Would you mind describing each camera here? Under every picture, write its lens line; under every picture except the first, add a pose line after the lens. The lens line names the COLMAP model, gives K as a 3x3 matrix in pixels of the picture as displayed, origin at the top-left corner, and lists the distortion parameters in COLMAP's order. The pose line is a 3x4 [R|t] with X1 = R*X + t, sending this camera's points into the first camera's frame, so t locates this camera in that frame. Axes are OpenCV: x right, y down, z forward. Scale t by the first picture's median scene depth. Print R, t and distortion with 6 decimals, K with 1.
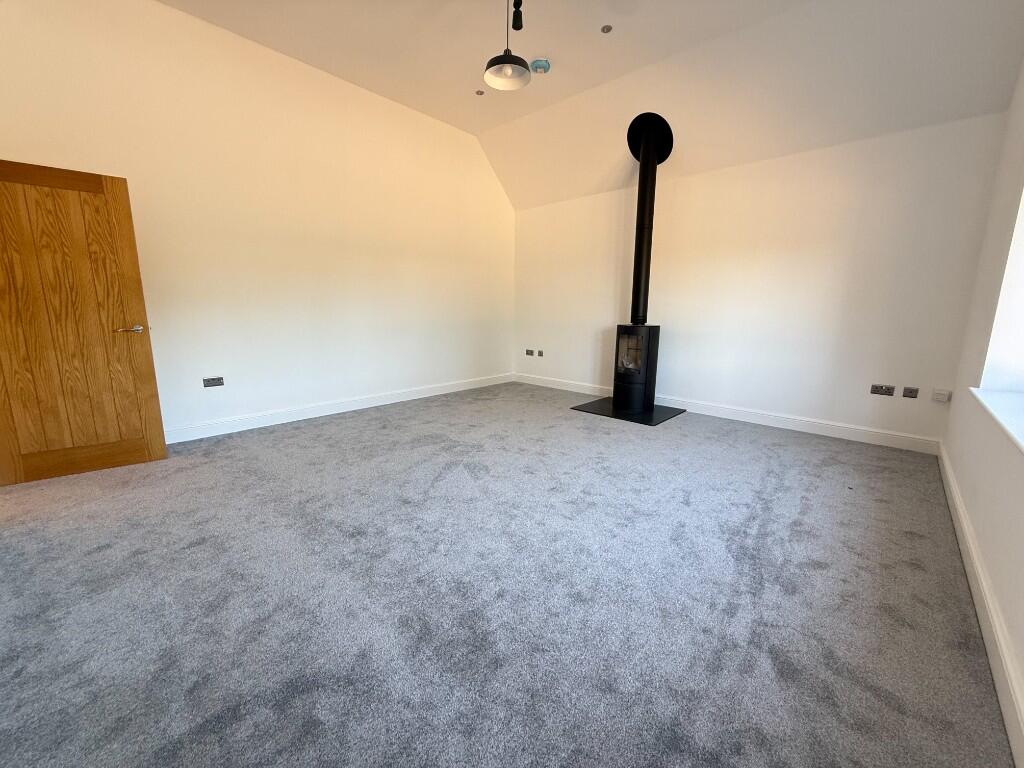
lens RADIAL K [[413.6, 0, 508.6], [0, 413.6, 384.3], [0, 0, 1]] dist [-0.001911, -0.000157]
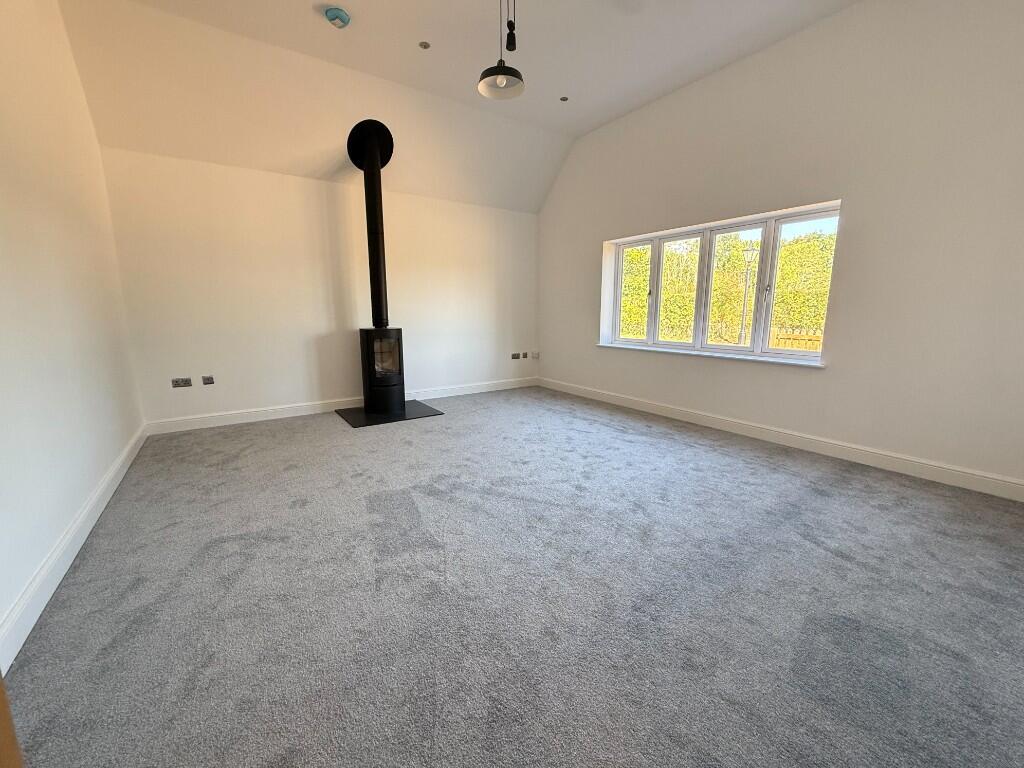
lens RADIAL K [[410.2, 0, 512.0], [0, 410.2, 384.0], [0, 0, 1]] dist [0.005209, -0.000021]
pose [[0.207911, -0.185306, 0.960435, -0.848832], [0.181286, 0.972180, 0.148328, -0.141170], [-0.961202, 0.143274, 0.235720, 0.649400]]
